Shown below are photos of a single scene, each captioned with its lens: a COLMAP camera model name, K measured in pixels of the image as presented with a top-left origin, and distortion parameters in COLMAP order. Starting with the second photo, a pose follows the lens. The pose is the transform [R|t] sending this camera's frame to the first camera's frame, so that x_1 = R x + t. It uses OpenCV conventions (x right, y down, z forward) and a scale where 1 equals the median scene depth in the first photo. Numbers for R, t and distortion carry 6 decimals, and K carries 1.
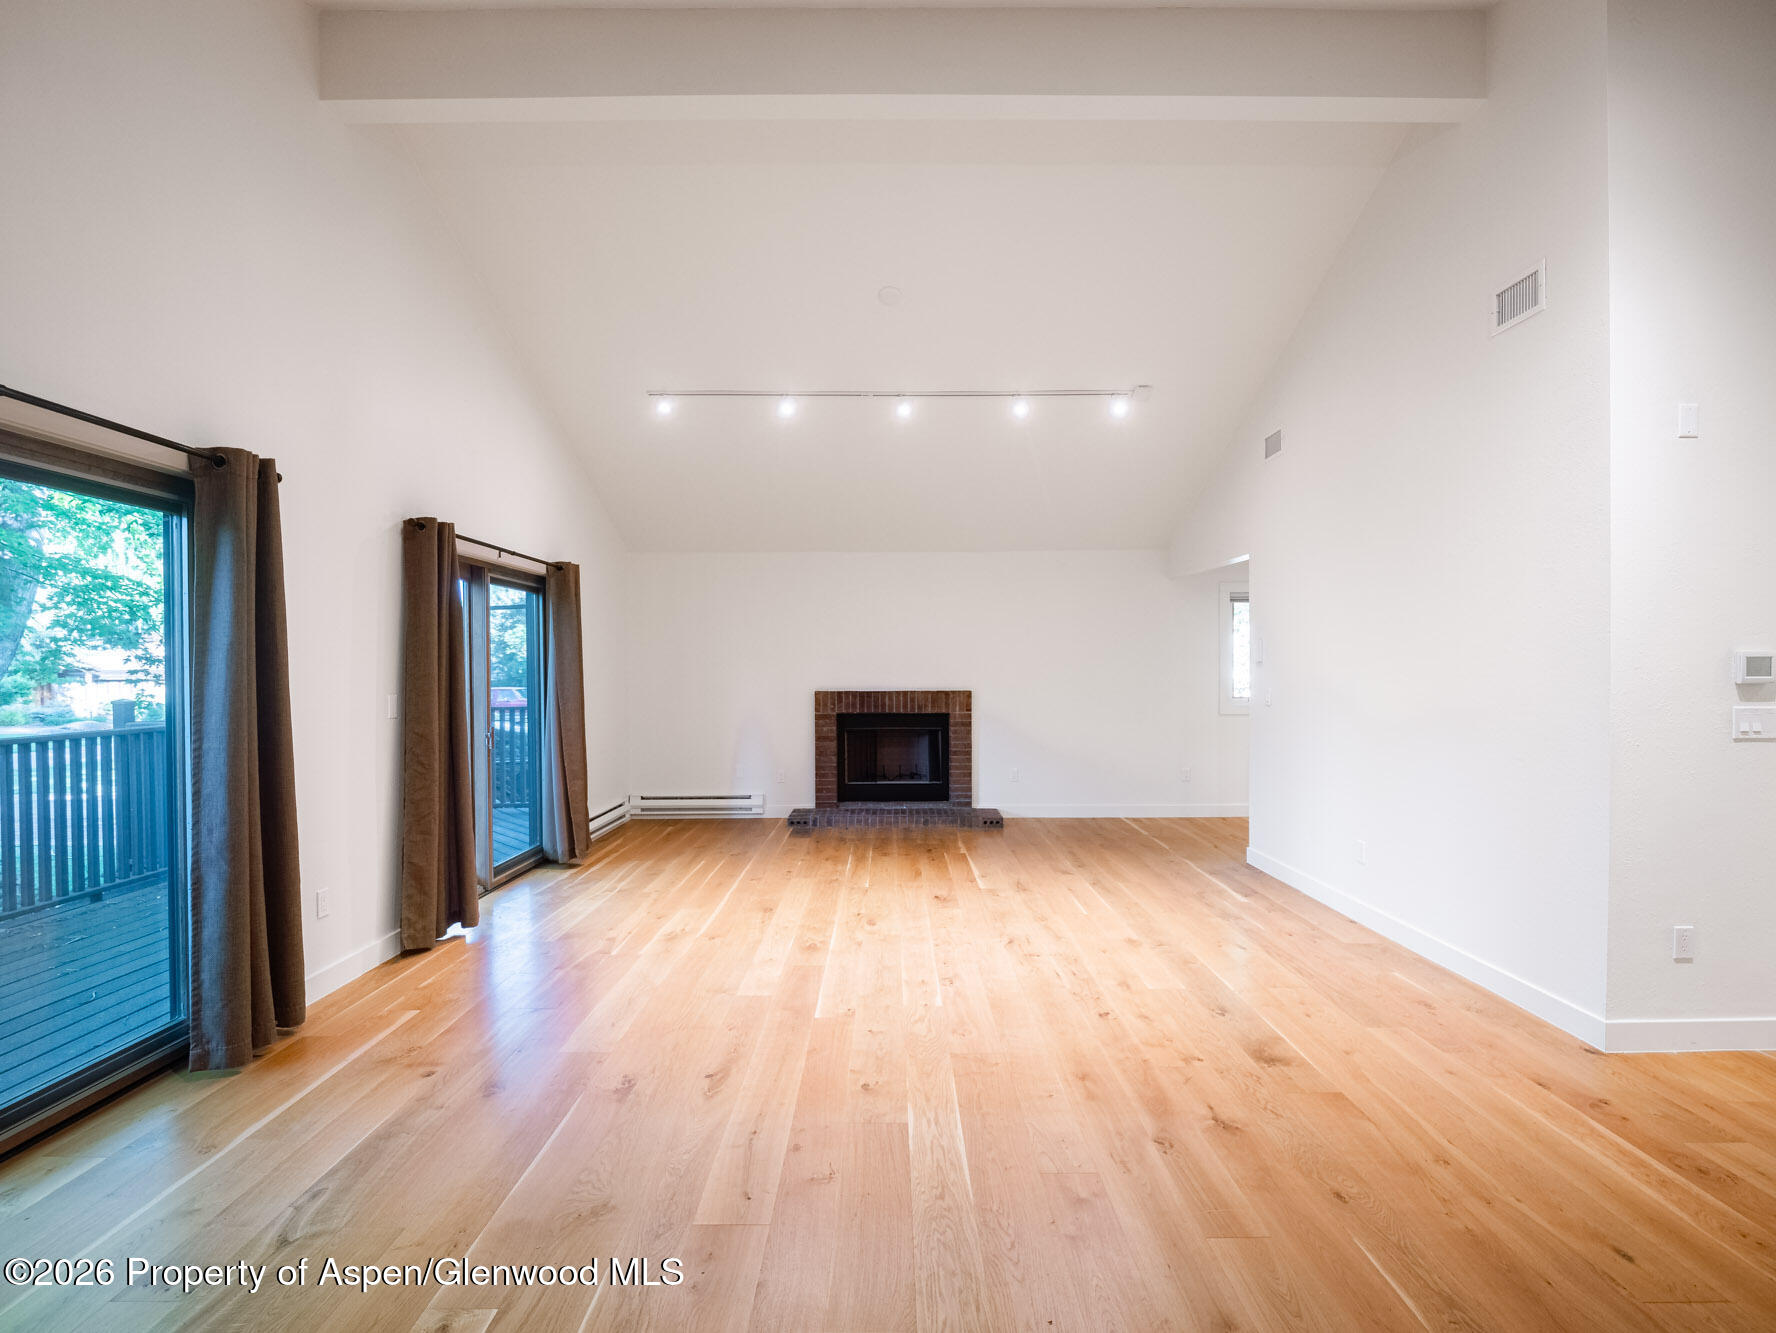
lens RADIAL K [[843.2, 0, 895.6], [0, 843.2, 676.3], [0, 0, 1]] dist [0.017996, -0.031267]
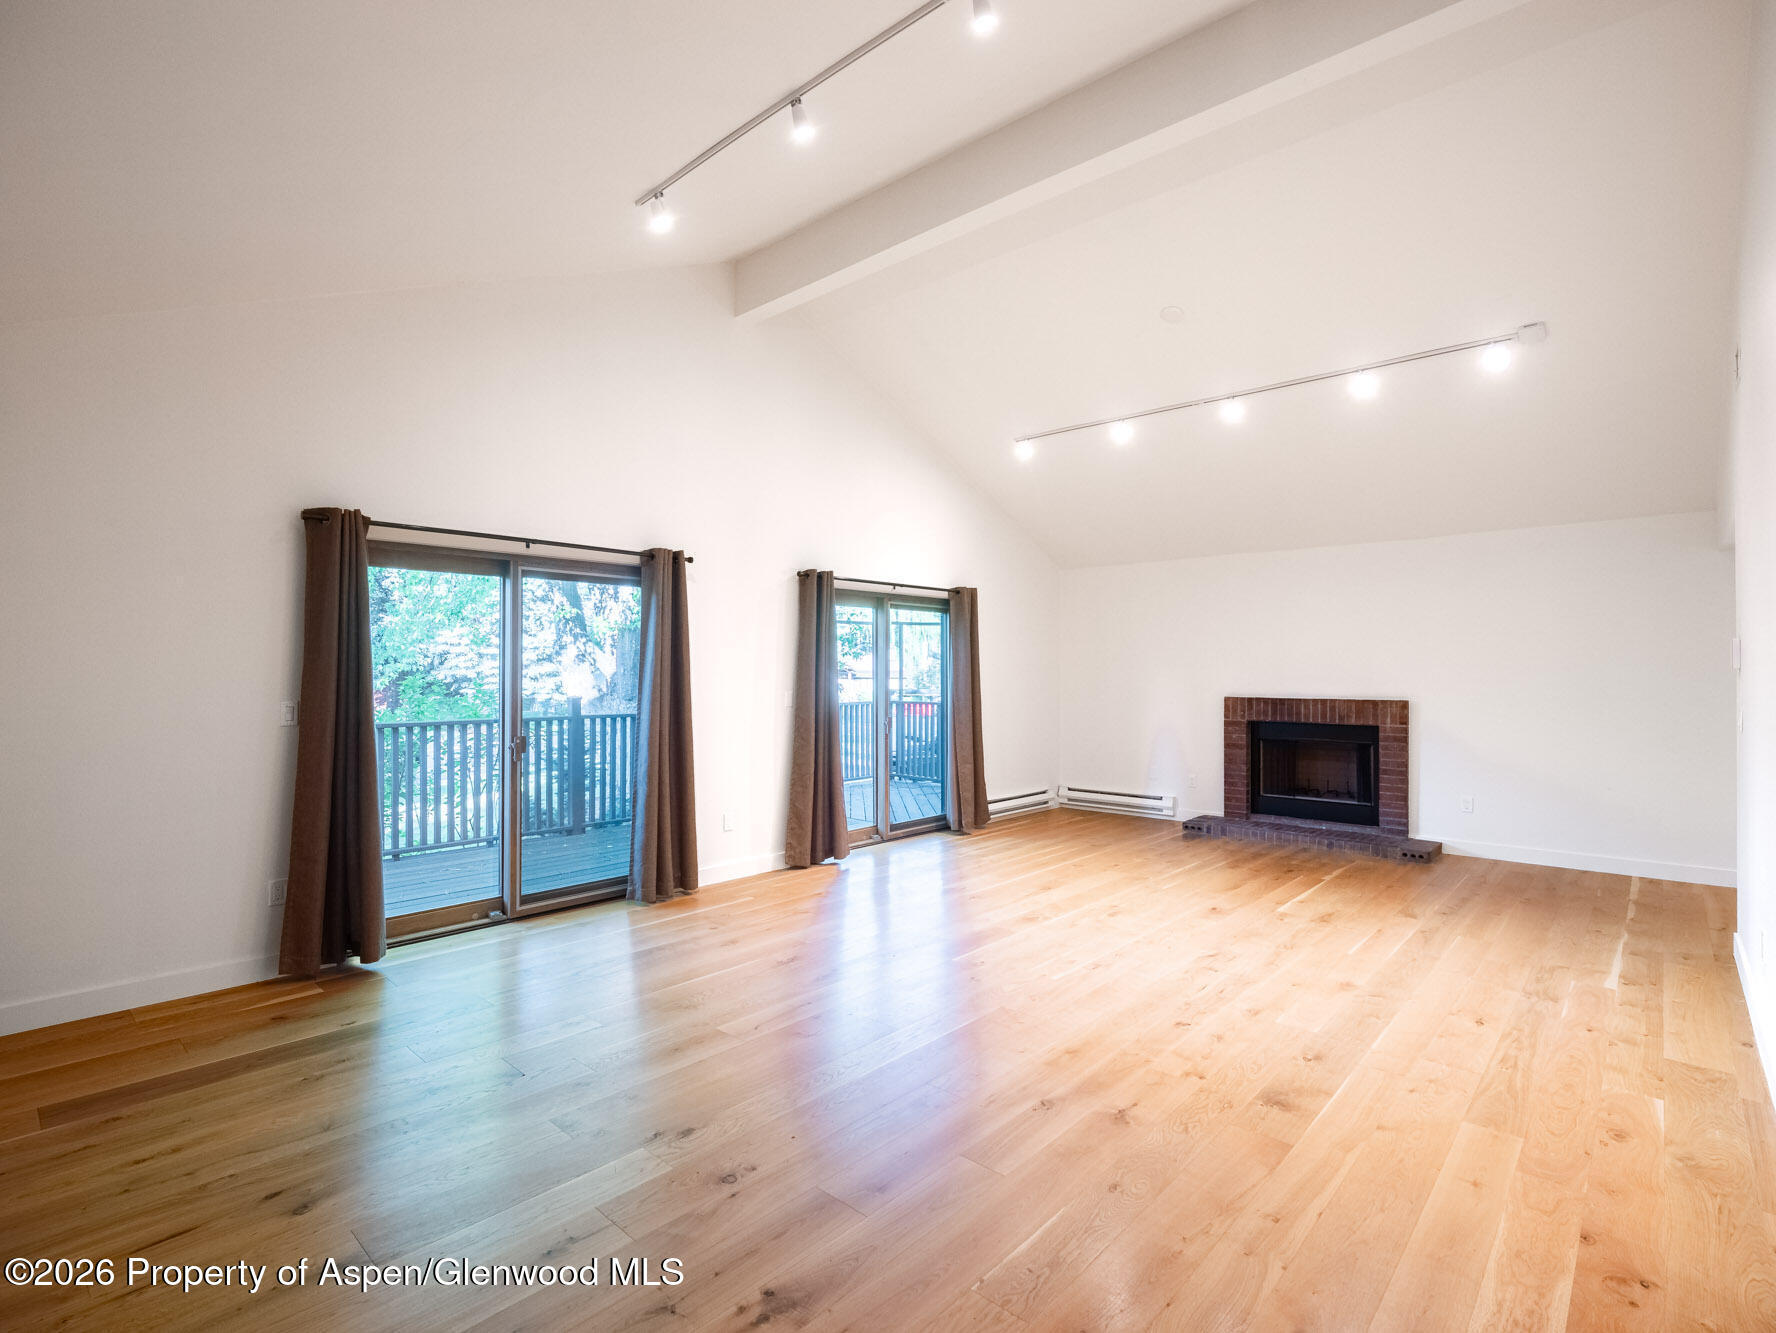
lens RADIAL K [[850.2, 0, 888.0], [0, 850.2, 658.5], [0, 0, 1]] dist [-0.017948, -0.000093]
pose [[0.743469, -0.004961, -0.668752, 0.345565], [-0.010364, 0.999767, -0.018938, -0.005534], [0.668690, 0.021011, 0.743244, 0.006723]]
